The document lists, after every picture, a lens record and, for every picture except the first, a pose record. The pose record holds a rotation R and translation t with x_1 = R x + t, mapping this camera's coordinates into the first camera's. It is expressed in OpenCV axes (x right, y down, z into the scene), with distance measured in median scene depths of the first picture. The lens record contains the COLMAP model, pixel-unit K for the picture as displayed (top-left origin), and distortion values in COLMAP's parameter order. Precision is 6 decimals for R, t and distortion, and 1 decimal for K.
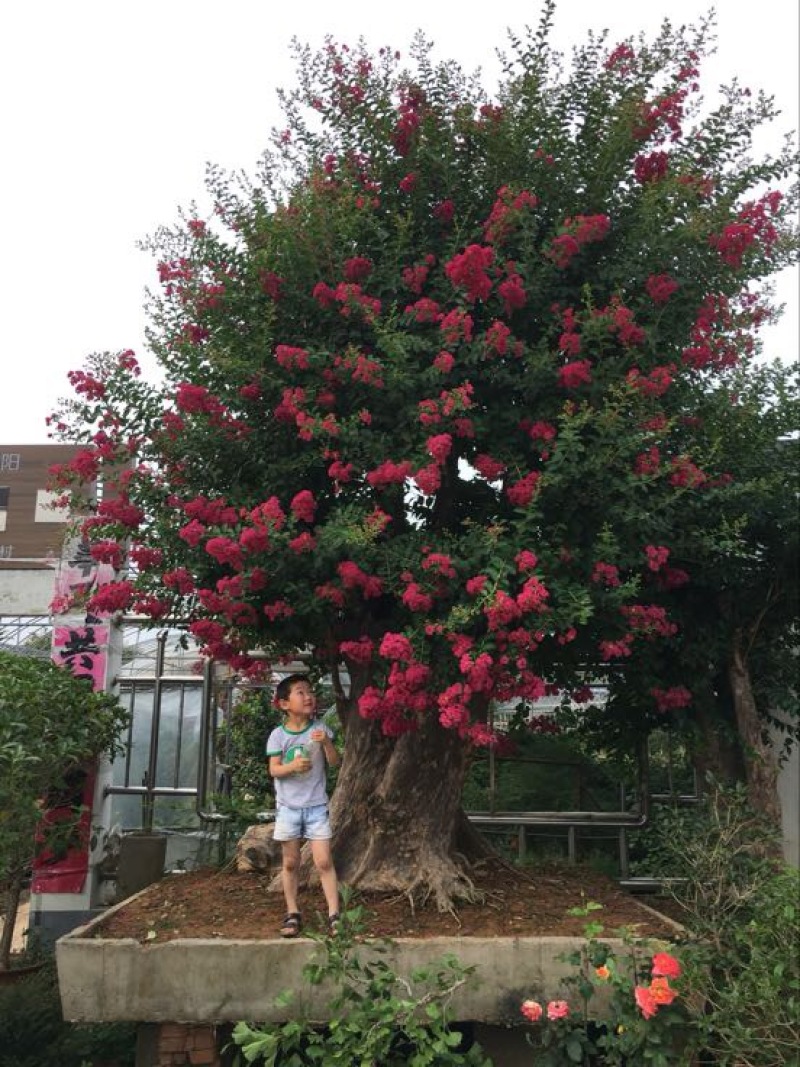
lens RADIAL K [[921.4, 0, 400.0], [0, 921.4, 533.5], [0, 0, 1]] dist [0.064506, -0.099726]
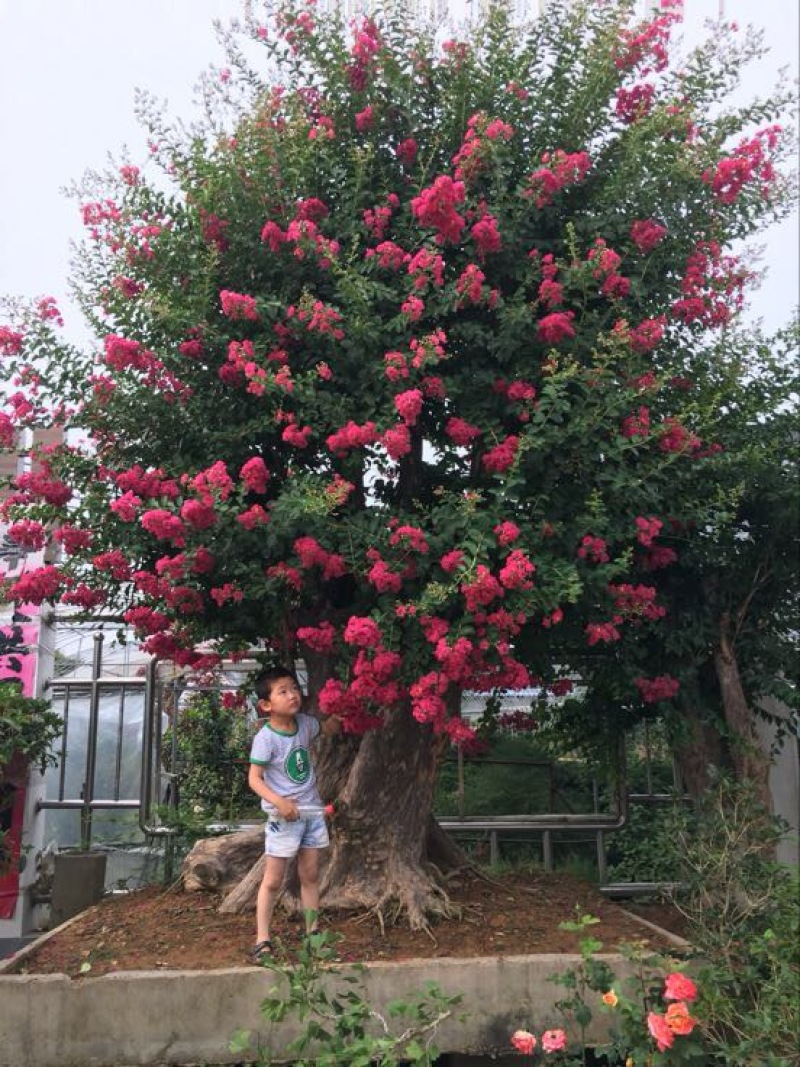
lens RADIAL K [[920.7, 0, 395.6], [0, 920.7, 540.6], [0, 0, 1]] dist [0.085462, -0.125624]
pose [[0.998723, -0.012434, 0.048959, -0.012741], [0.012482, 0.999922, -0.000676, 0.031412], [-0.048946, 0.001286, 0.998801, 0.100723]]
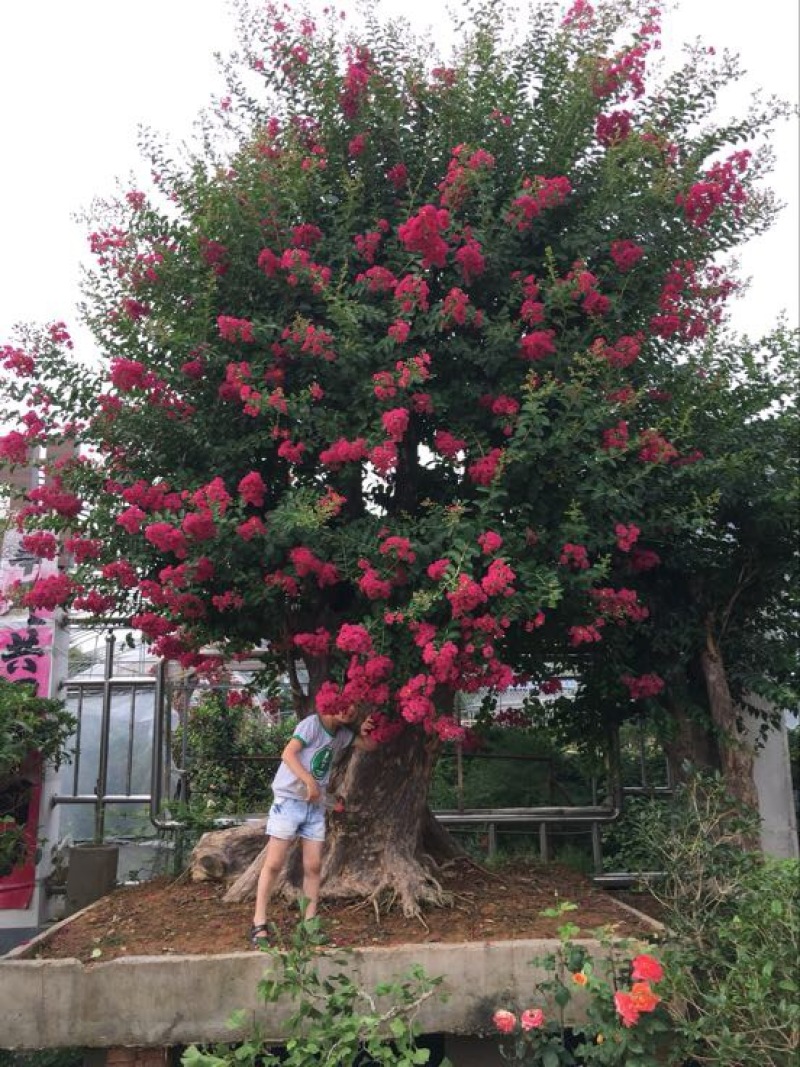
lens RADIAL K [[929.1, 0, 401.4], [0, 929.1, 534.9], [0, 0, 1]] dist [0.059072, -0.088690]
pose [[0.999055, -0.018900, 0.039146, 0.008094], [0.018795, 0.999819, 0.003061, 0.015305], [-0.039196, -0.002322, 0.999229, 0.049442]]
